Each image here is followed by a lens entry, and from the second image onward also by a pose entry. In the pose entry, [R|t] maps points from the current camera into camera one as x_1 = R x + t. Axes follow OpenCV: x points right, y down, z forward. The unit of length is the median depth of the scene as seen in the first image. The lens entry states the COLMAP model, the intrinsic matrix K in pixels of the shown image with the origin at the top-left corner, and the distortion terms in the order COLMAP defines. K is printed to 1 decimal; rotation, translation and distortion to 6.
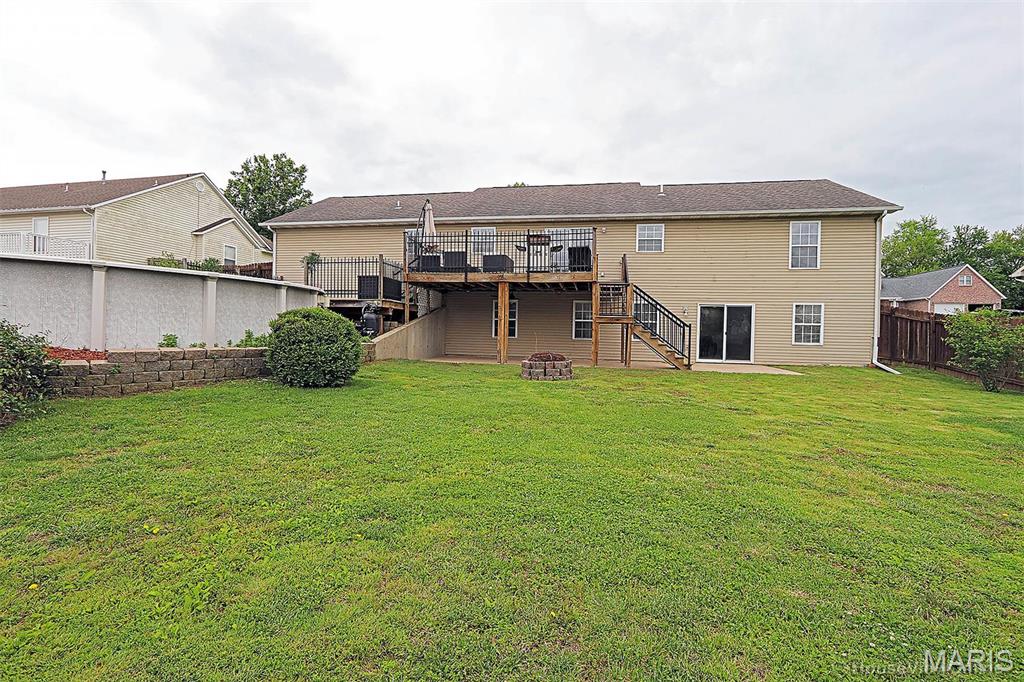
lens RADIAL K [[471.9, 0, 504.8], [0, 471.9, 337.7], [0, 0, 1]] dist [-0.015645, 0.002357]
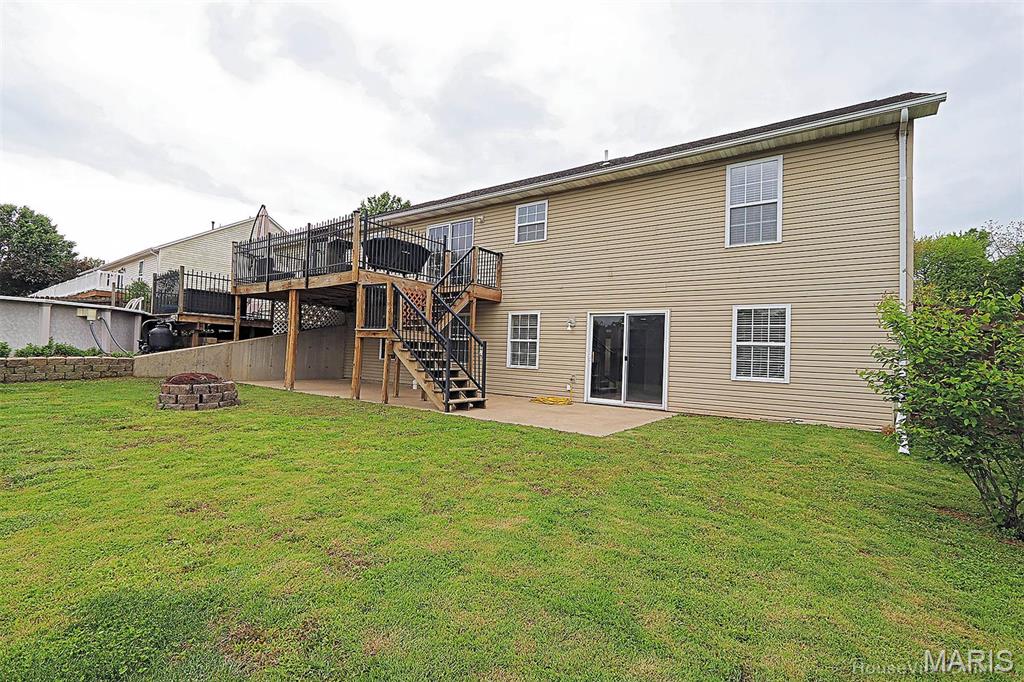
lens RADIAL K [[471.9, 0, 504.8], [0, 471.9, 337.7], [0, 0, 1]] dist [-0.015645, 0.002357]
pose [[0.899612, -0.001080, -0.436689, 0.660292], [-0.025799, 0.998119, -0.055617, 0.002505], [0.435927, 0.061300, 0.897892, 0.402183]]
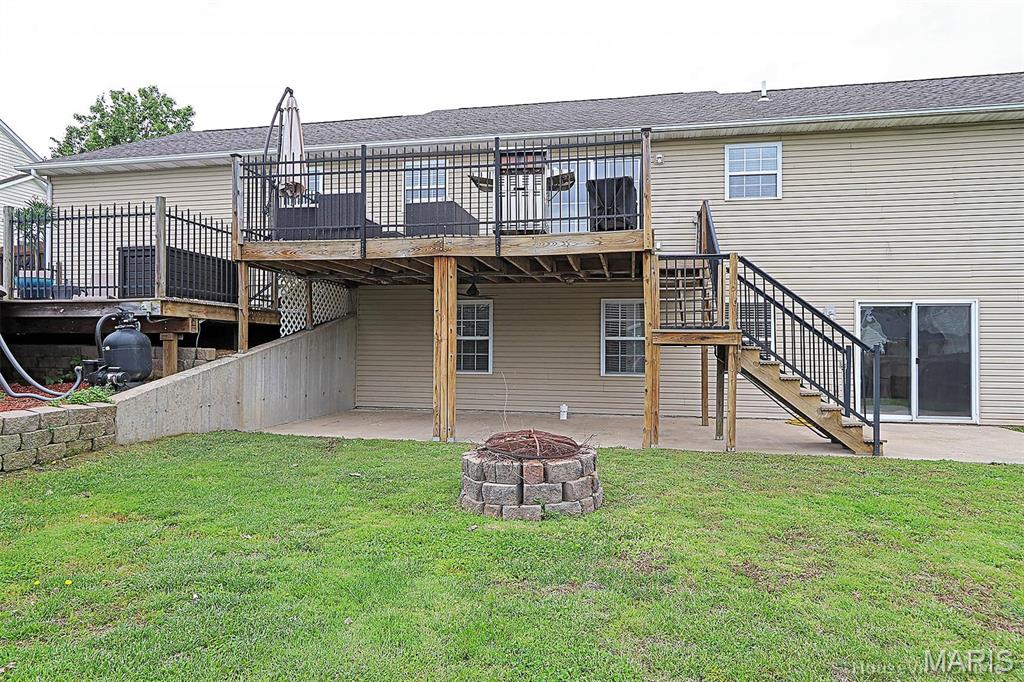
lens RADIAL K [[629.7, 0, 504.0], [0, 629.7, 337.9], [0, 0, 1]] dist [-0.007016, 0.002434]
pose [[0.999806, -0.013641, -0.014200, 0.058585], [0.013166, 0.999368, -0.033017, -0.019151], [0.014641, 0.032824, 0.999354, 0.379861]]
